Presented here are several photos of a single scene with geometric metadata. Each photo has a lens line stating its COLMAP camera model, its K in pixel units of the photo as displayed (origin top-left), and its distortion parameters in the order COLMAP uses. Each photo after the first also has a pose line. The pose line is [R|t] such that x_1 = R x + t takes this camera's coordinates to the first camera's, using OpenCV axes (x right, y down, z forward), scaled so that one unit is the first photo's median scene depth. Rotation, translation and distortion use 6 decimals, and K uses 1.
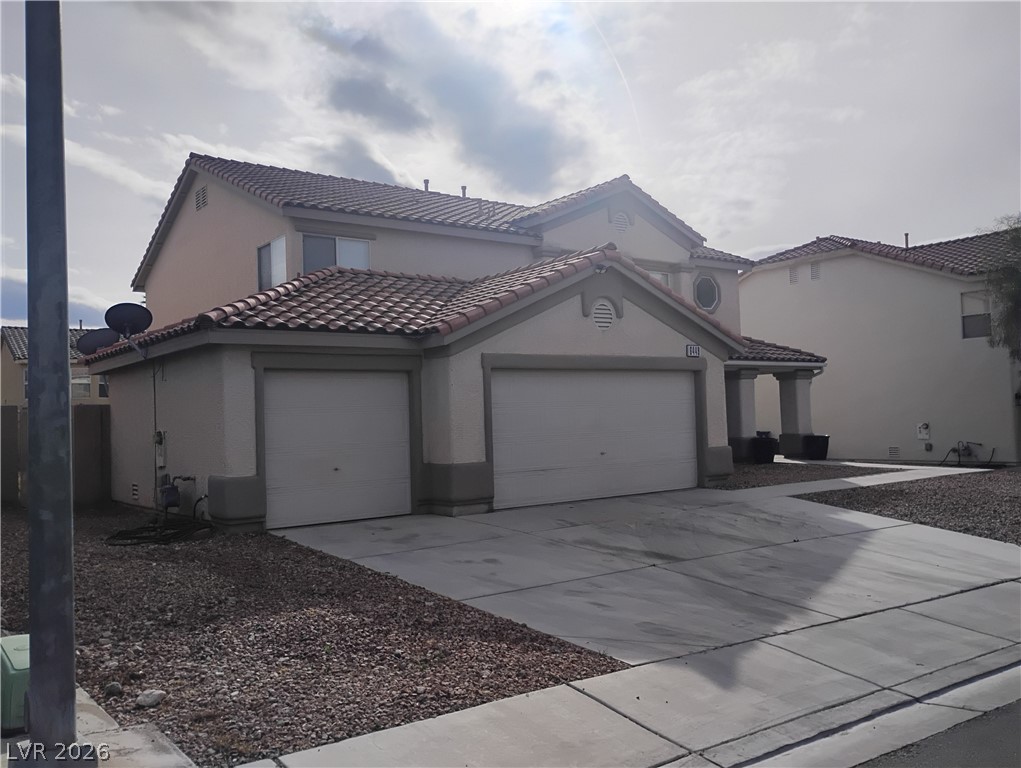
lens RADIAL K [[843.7, 0, 513.4], [0, 843.7, 387.1], [0, 0, 1]] dist [0.038050, -0.030319]
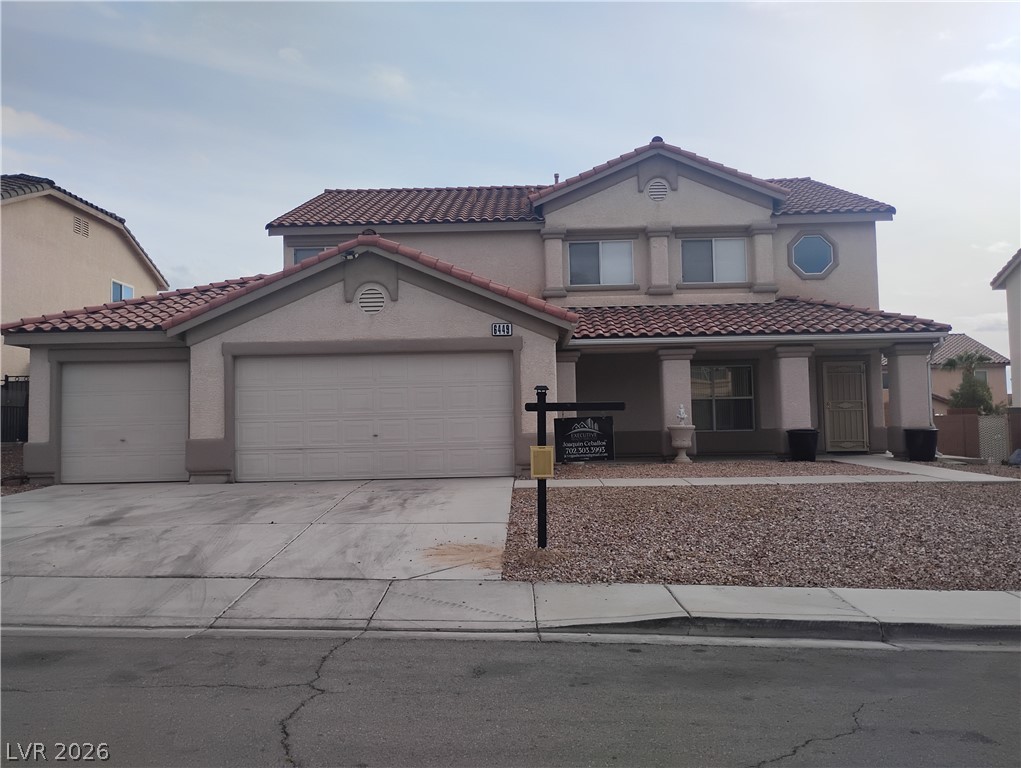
lens RADIAL K [[843.7, 0, 513.7], [0, 843.7, 378.4], [0, 0, 1]] dist [0.038050, -0.030319]
pose [[0.791129, -0.020274, -0.611314, 0.885174], [0.014763, 0.999792, -0.014052, 0.026967], [0.611472, 0.002092, 0.791264, 0.306449]]
